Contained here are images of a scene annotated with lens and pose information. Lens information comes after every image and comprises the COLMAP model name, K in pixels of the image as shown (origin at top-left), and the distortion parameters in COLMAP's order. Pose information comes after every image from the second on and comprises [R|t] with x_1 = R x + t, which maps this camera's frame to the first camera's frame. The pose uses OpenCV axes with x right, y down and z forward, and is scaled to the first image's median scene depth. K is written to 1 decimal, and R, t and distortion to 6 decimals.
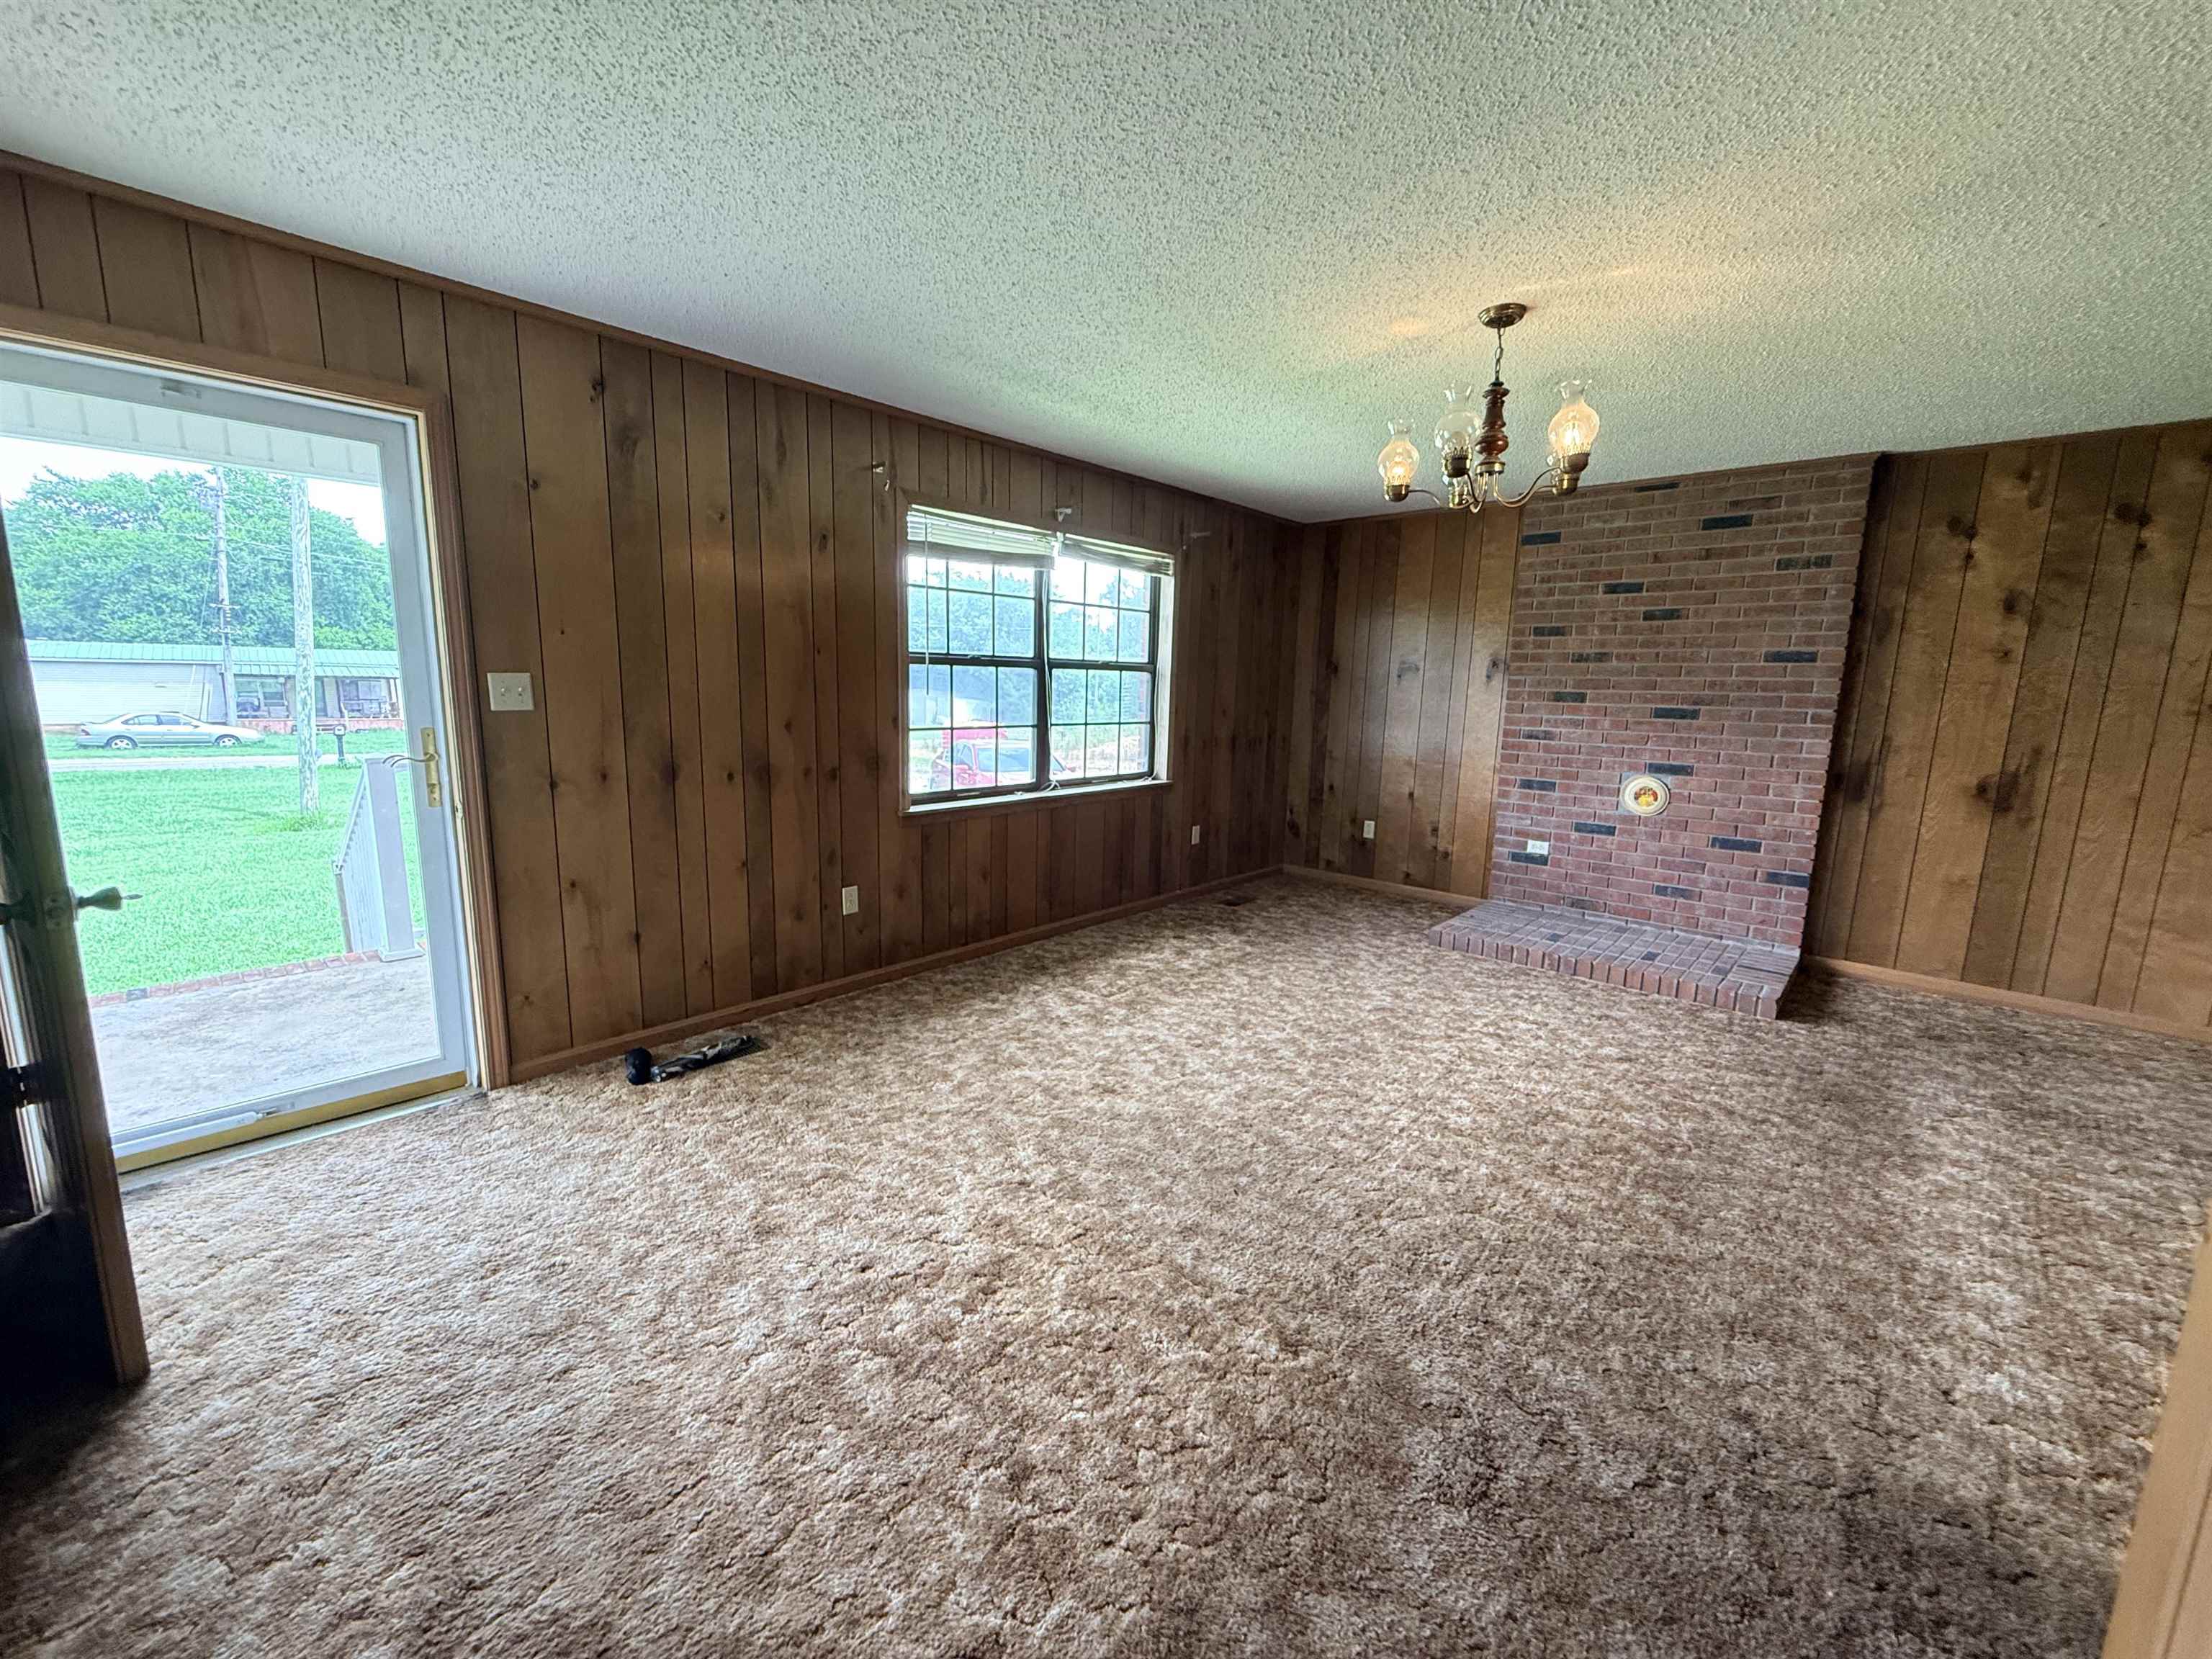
lens RADIAL K [[877.9, 0, 1101.8], [0, 877.9, 825.6], [0, 0, 1]] dist [0.002228, -0.000794]
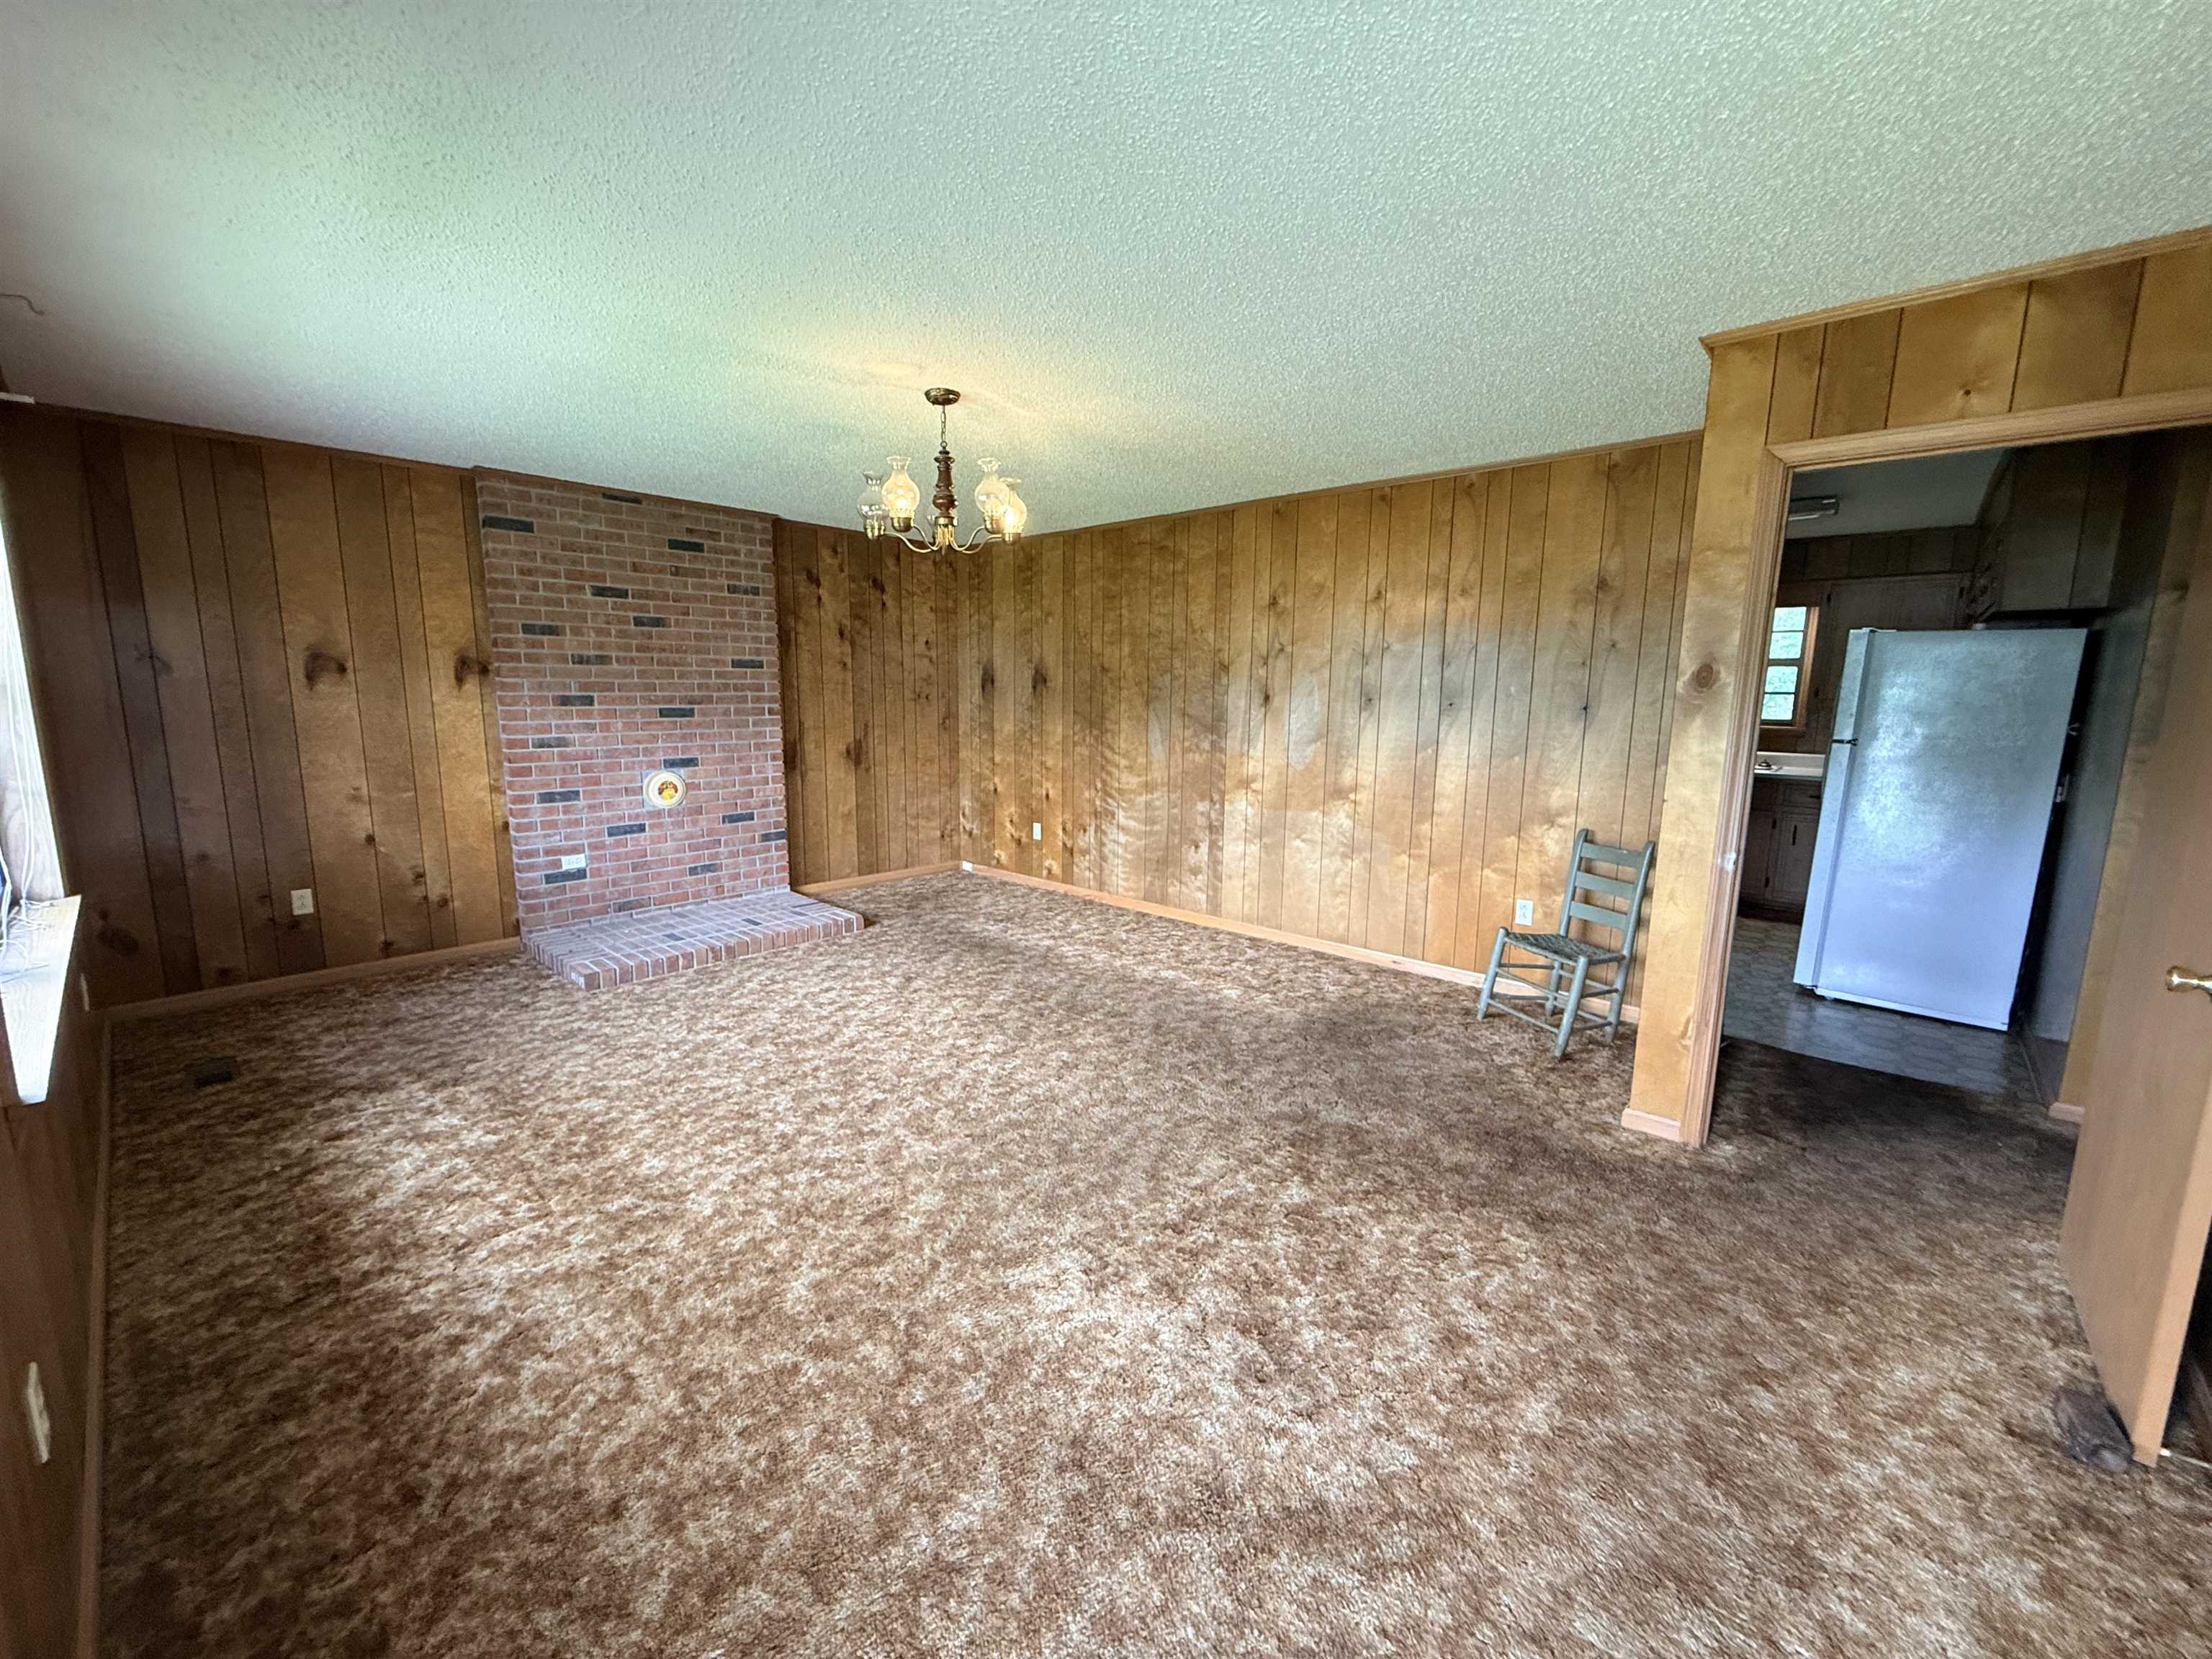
lens RADIAL K [[877.9, 0, 1100.5], [0, 877.9, 826.0], [0, 0, 1]] dist [0.002228, -0.000794]
pose [[-0.002809, -0.176357, 0.984322, -0.514152], [0.153148, 0.972638, 0.174701, -0.110594], [-0.988199, 0.151238, 0.024276, 0.515280]]
